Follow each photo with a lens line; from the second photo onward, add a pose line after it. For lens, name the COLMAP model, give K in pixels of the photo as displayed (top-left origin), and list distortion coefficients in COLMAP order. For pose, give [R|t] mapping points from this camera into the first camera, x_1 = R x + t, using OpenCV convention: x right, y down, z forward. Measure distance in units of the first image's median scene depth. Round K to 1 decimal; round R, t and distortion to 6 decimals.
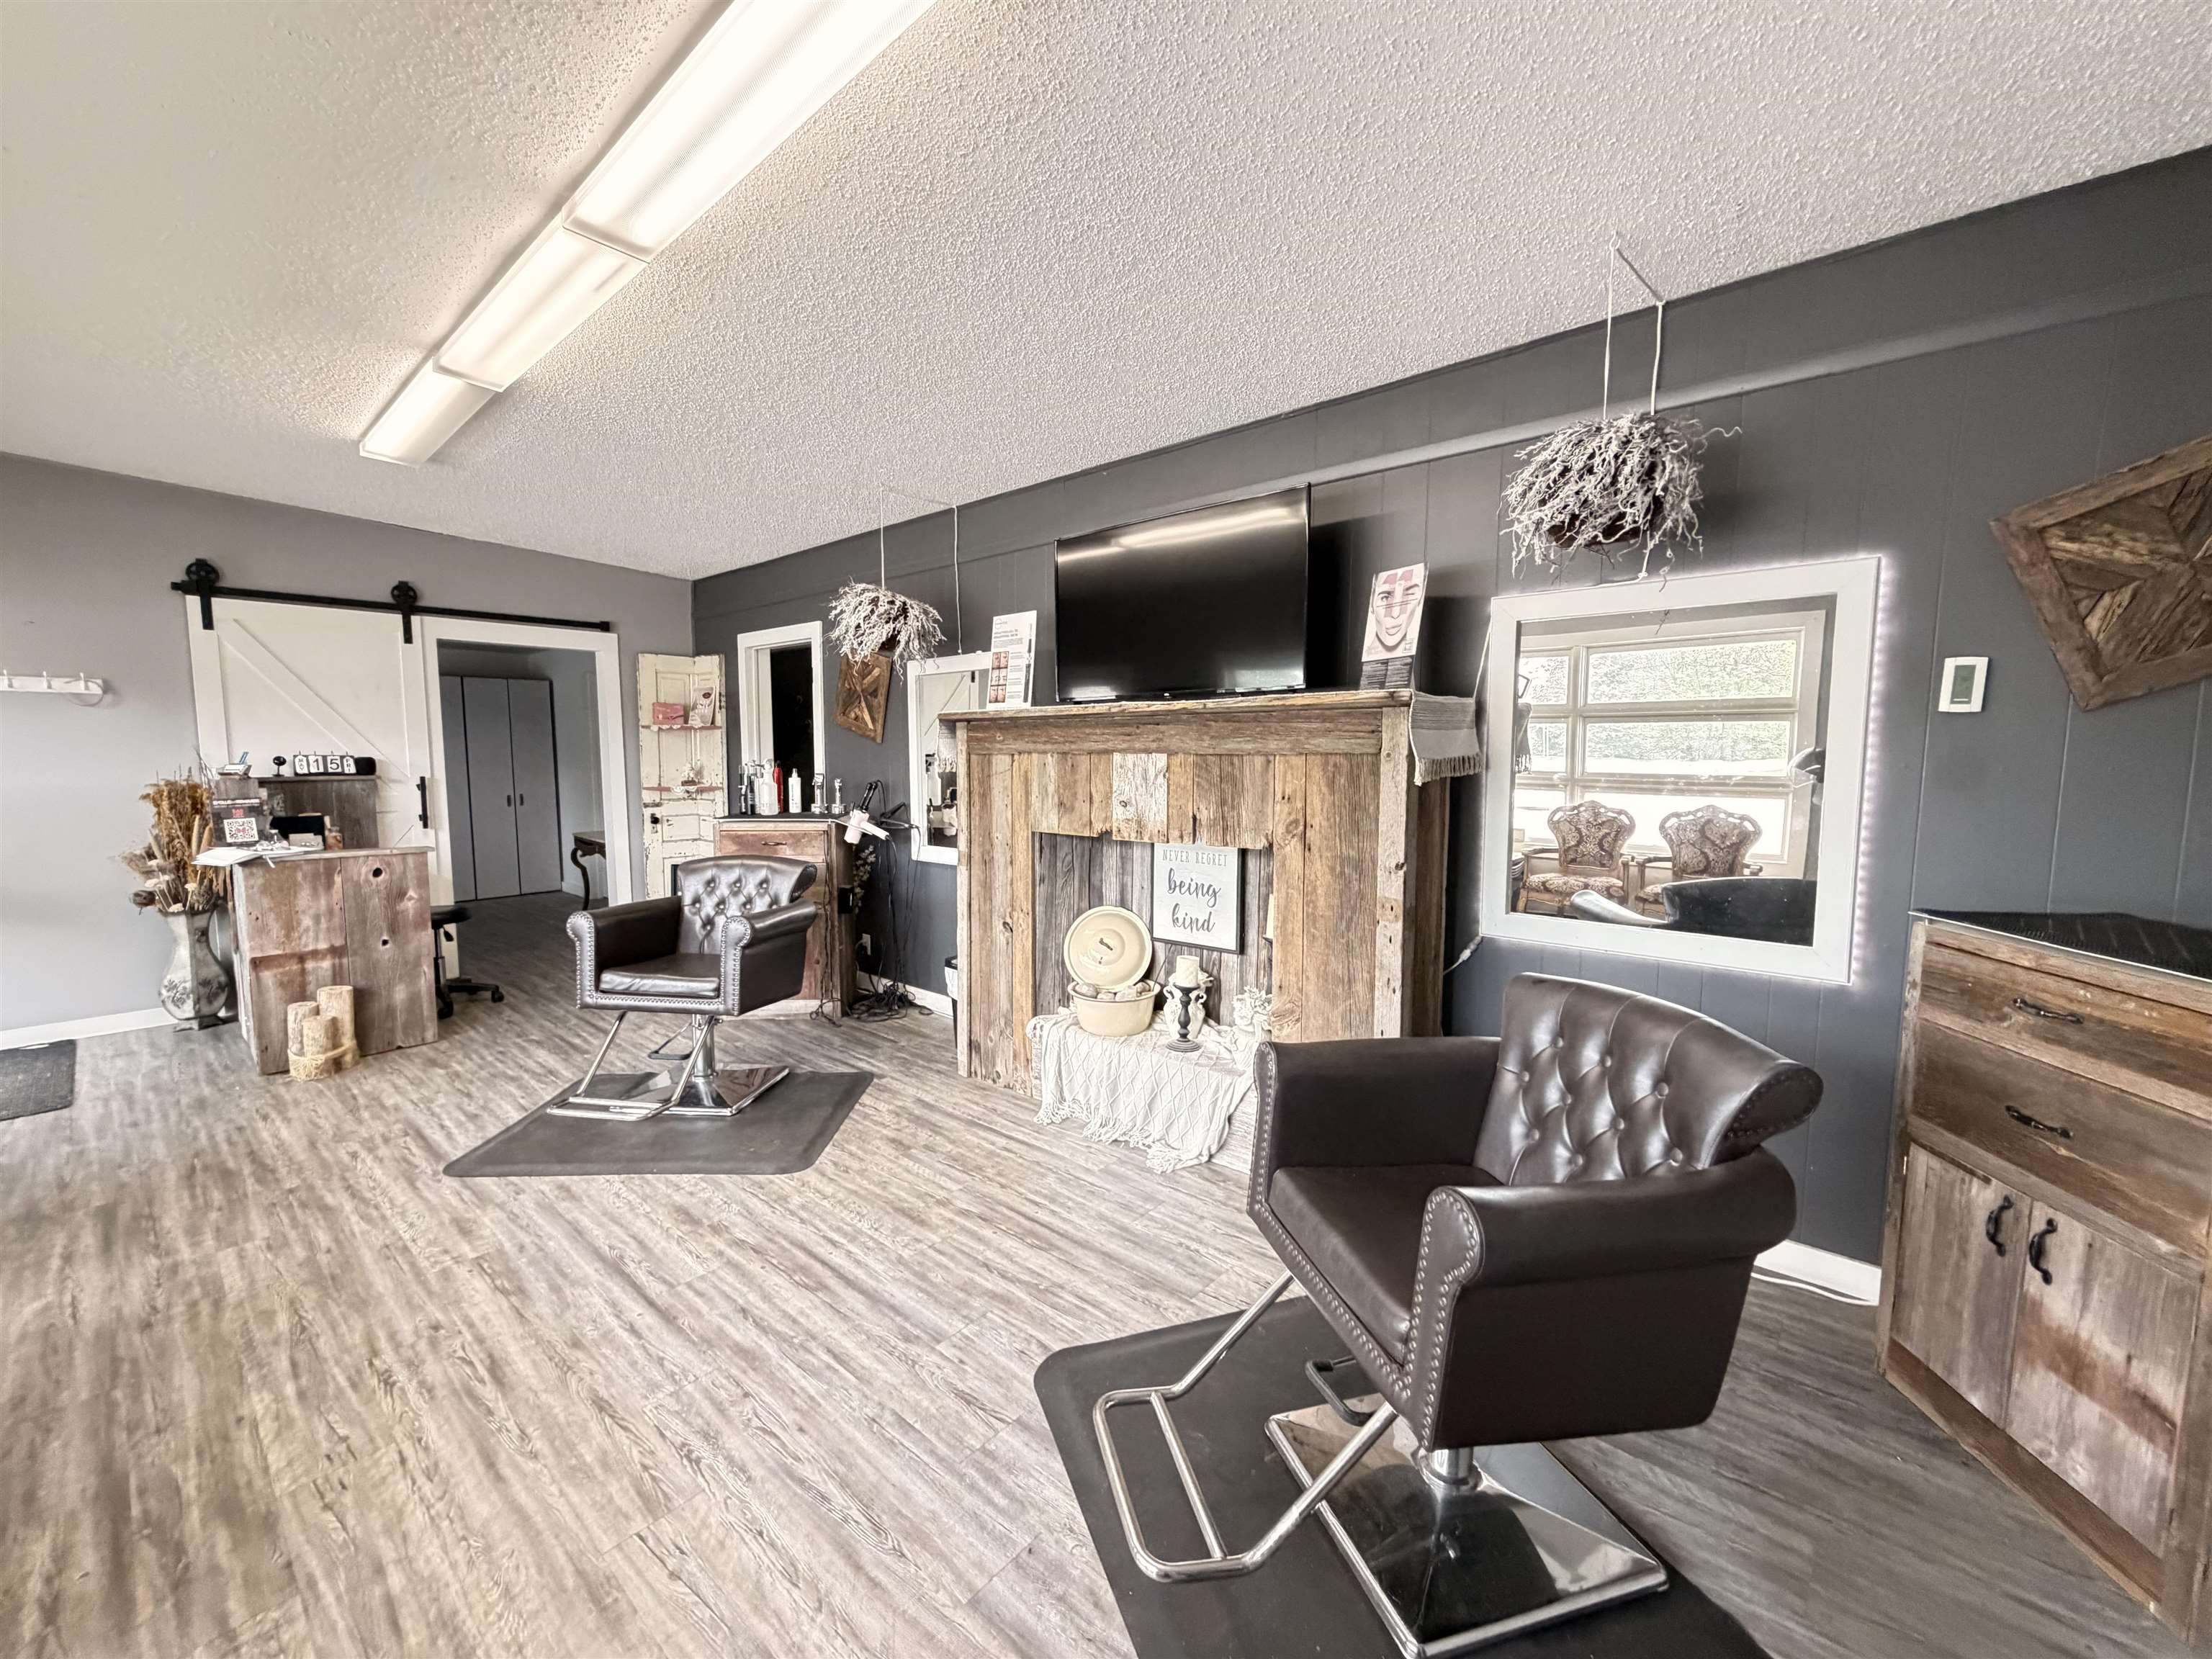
lens RADIAL K [[879.1, 0, 1099.6], [0, 879.1, 830.0], [0, 0, 1]] dist [-0.001113, 0.000204]
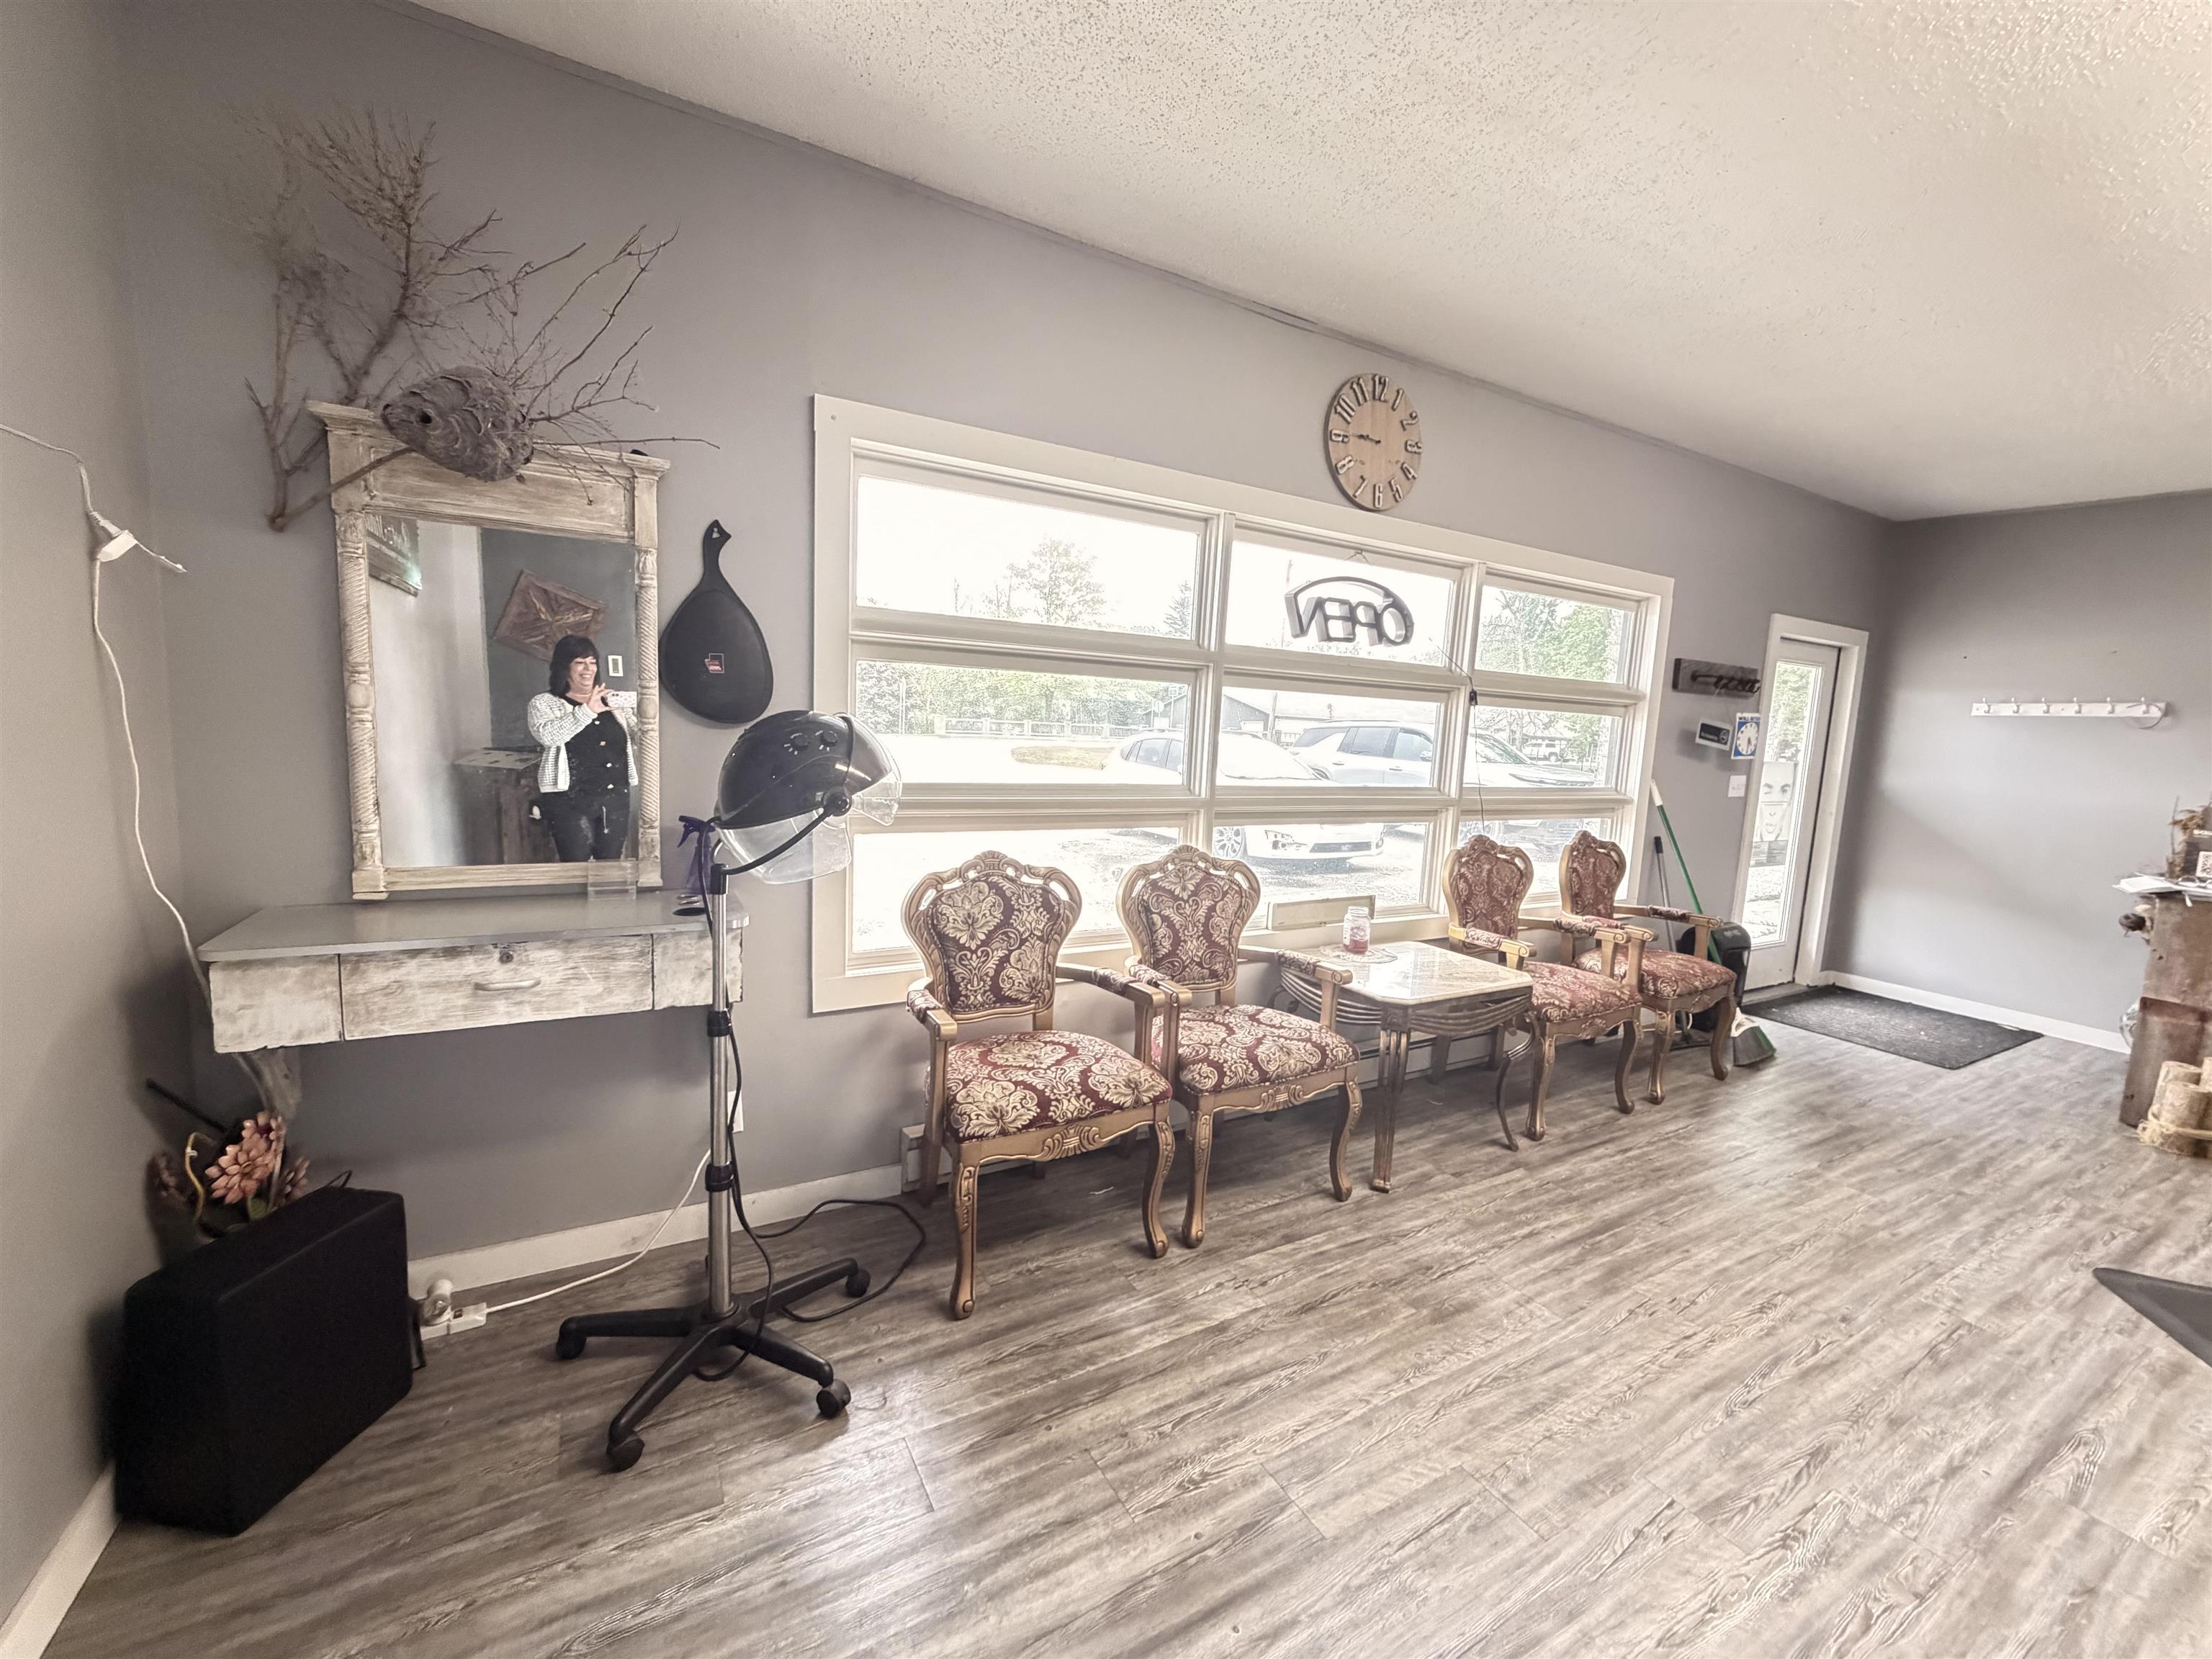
lens RADIAL K [[879.1, 0, 1103.7], [0, 879.1, 833.7], [0, 0, 1]] dist [-0.001113, 0.000204]
pose [[-0.325934, 0.098993, -0.940195, 0.342757], [-0.131074, 0.980166, 0.148640, -0.024094], [0.936262, 0.171682, -0.306494, 0.314643]]
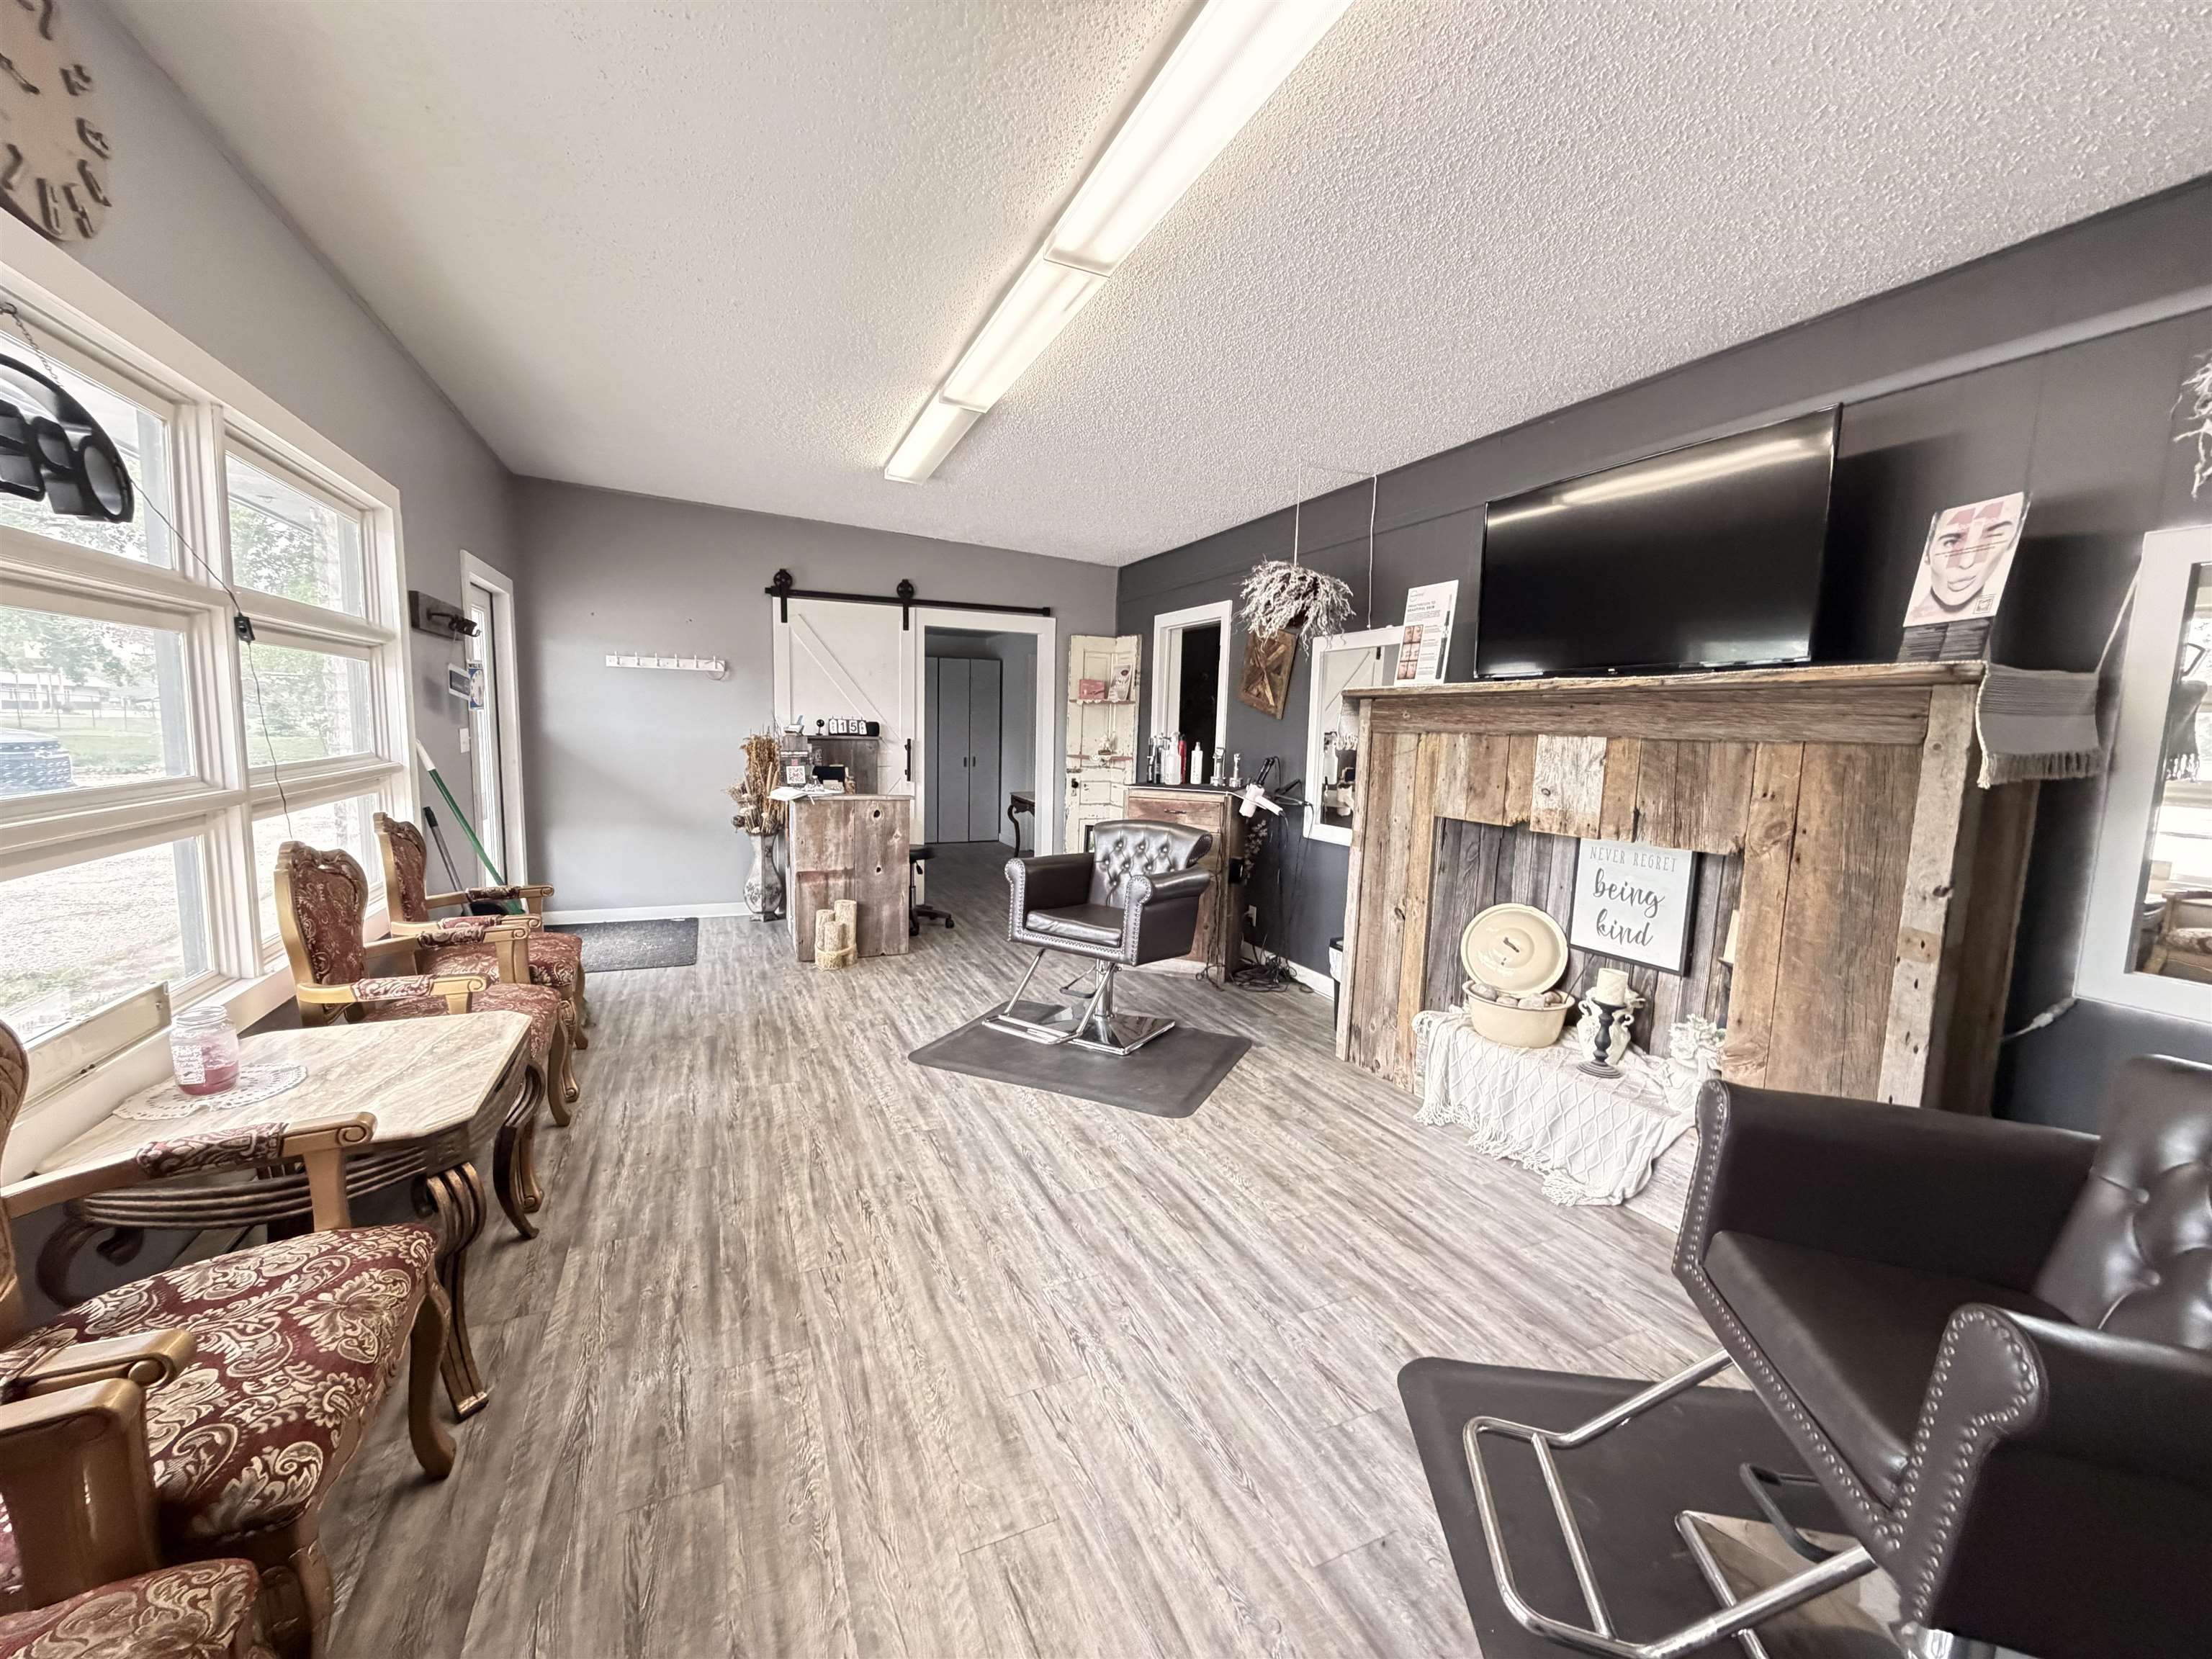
lens RADIAL K [[879.1, 0, 1100.1], [0, 879.1, 830.5], [0, 0, 1]] dist [-0.001113, 0.000204]
pose [[0.905129, 0.074542, -0.418550, -0.007851], [-0.064271, 0.997185, 0.038605, 0.004788], [0.420250, -0.008042, 0.907373, -0.009446]]
